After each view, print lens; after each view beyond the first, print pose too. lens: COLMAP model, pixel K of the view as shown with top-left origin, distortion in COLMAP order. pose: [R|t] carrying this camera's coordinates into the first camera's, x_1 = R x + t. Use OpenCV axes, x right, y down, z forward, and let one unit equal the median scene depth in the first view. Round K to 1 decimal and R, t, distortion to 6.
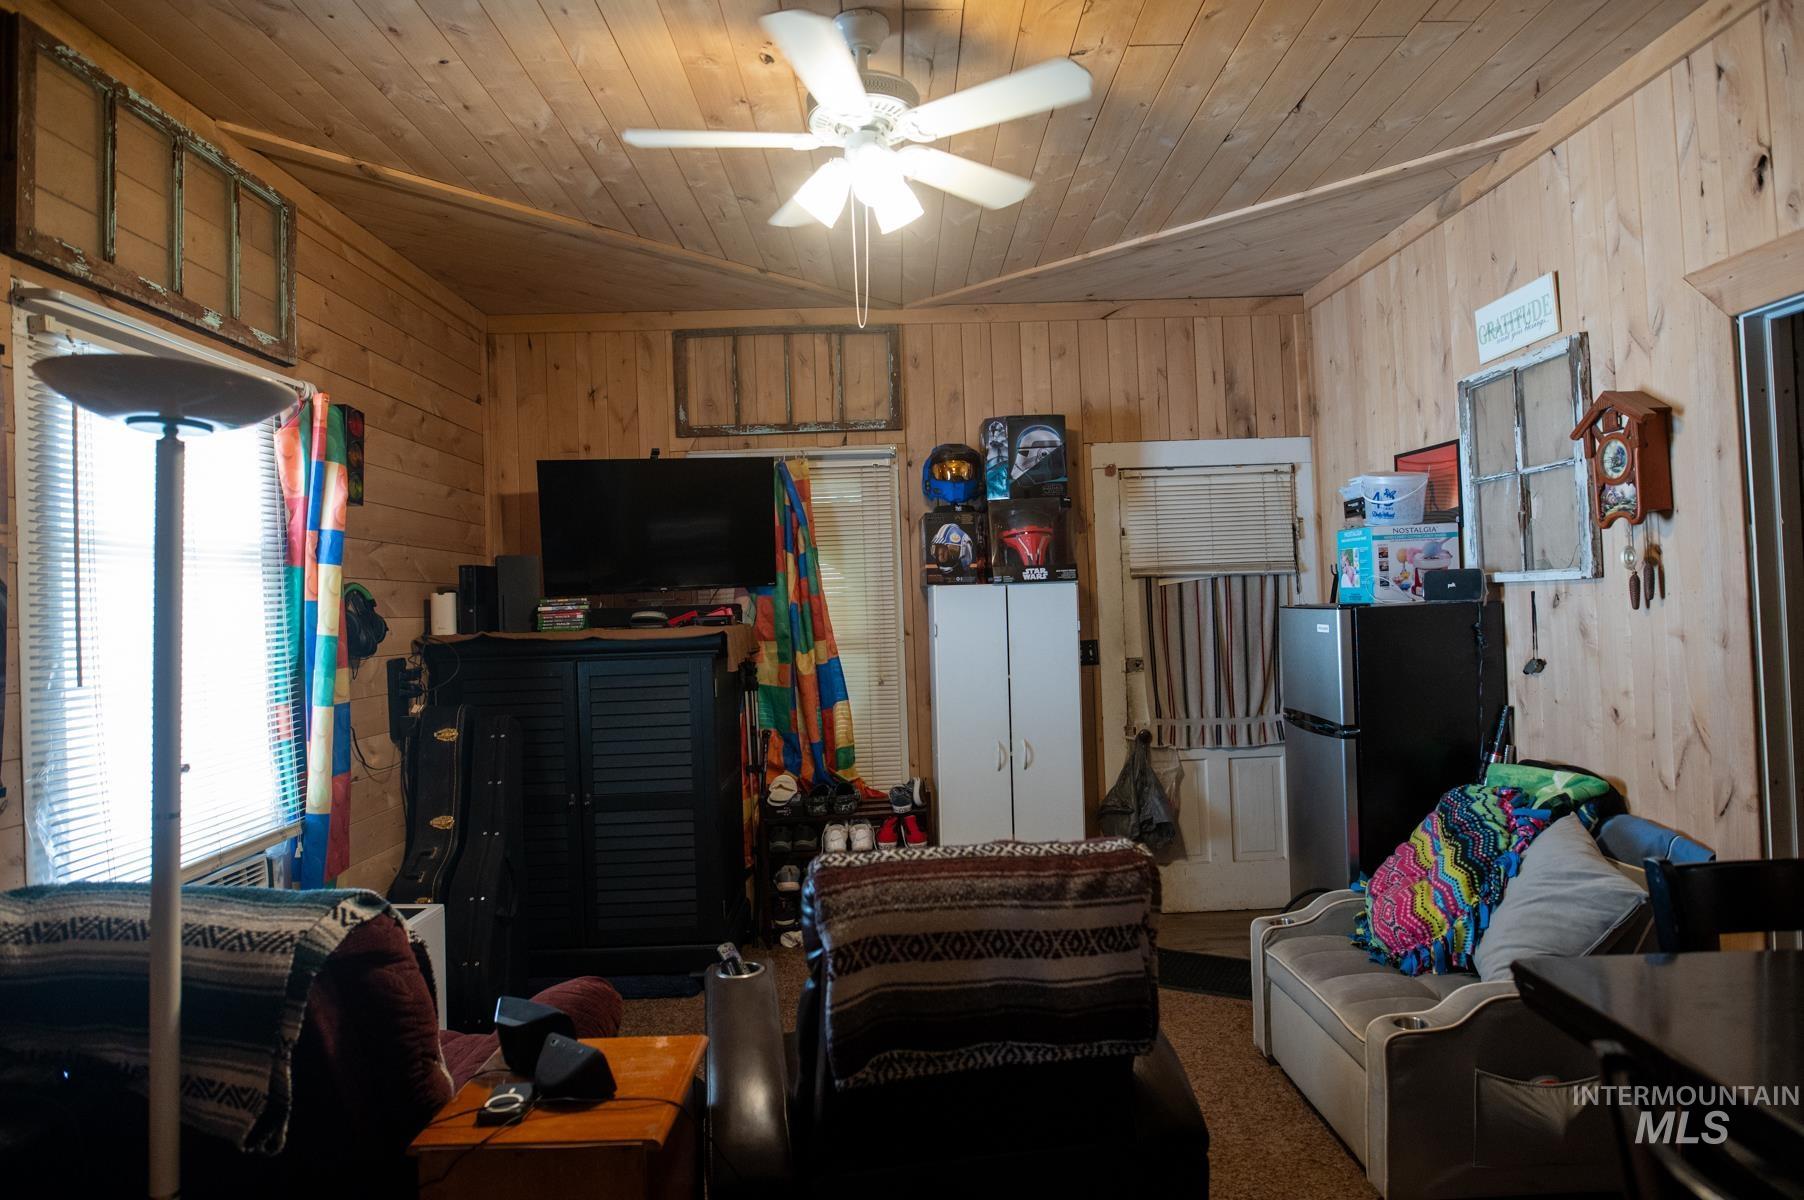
lens RADIAL K [[1046.3, 0, 905.8], [0, 1046.3, 594.8], [0, 0, 1]] dist [-0.015315, 0.000114]
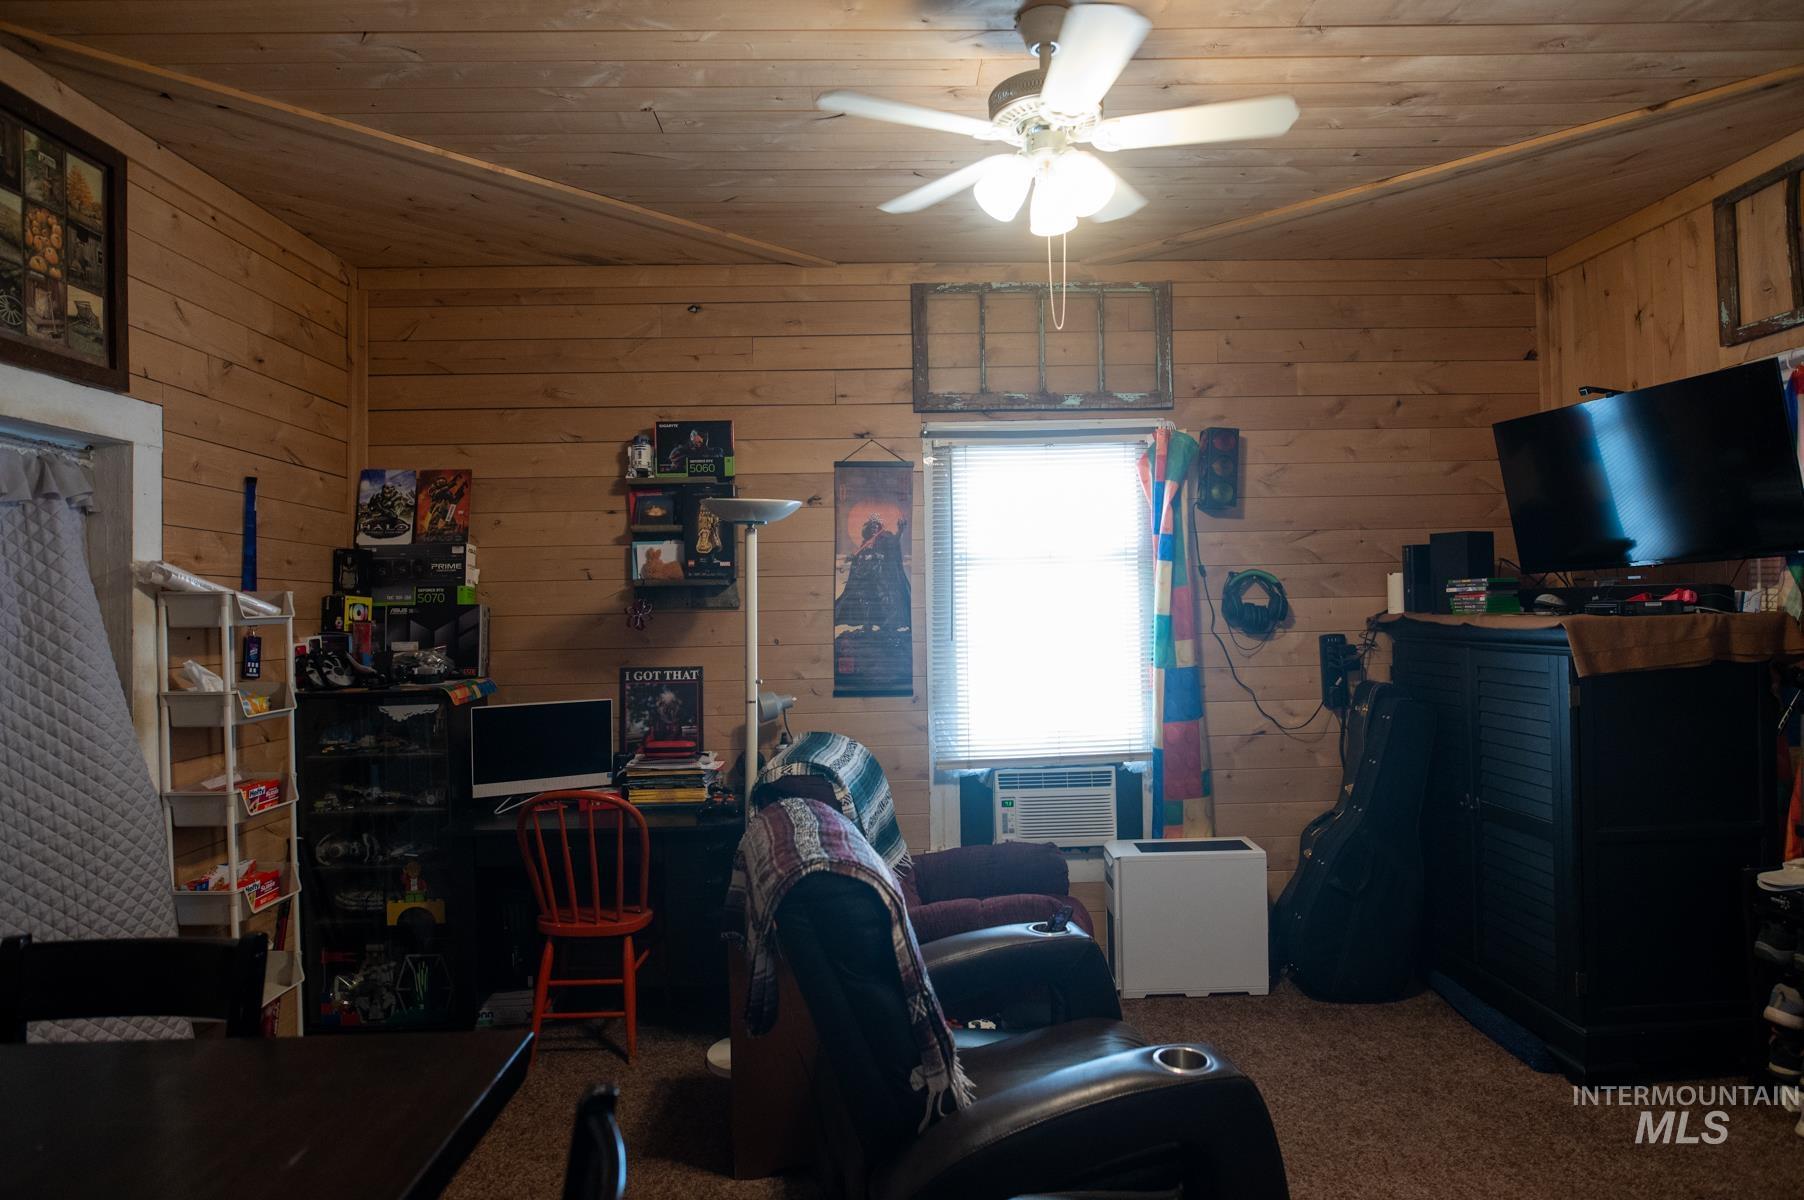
lens RADIAL K [[1046.3, 0, 906.8], [0, 1046.3, 597.6], [0, 0, 1]] dist [-0.015315, 0.000114]
pose [[0.020366, 0.024082, -0.999503, 0.530742], [0.033912, 0.999118, 0.024764, -0.018081], [0.999217, -0.034399, 0.019532, 0.462598]]
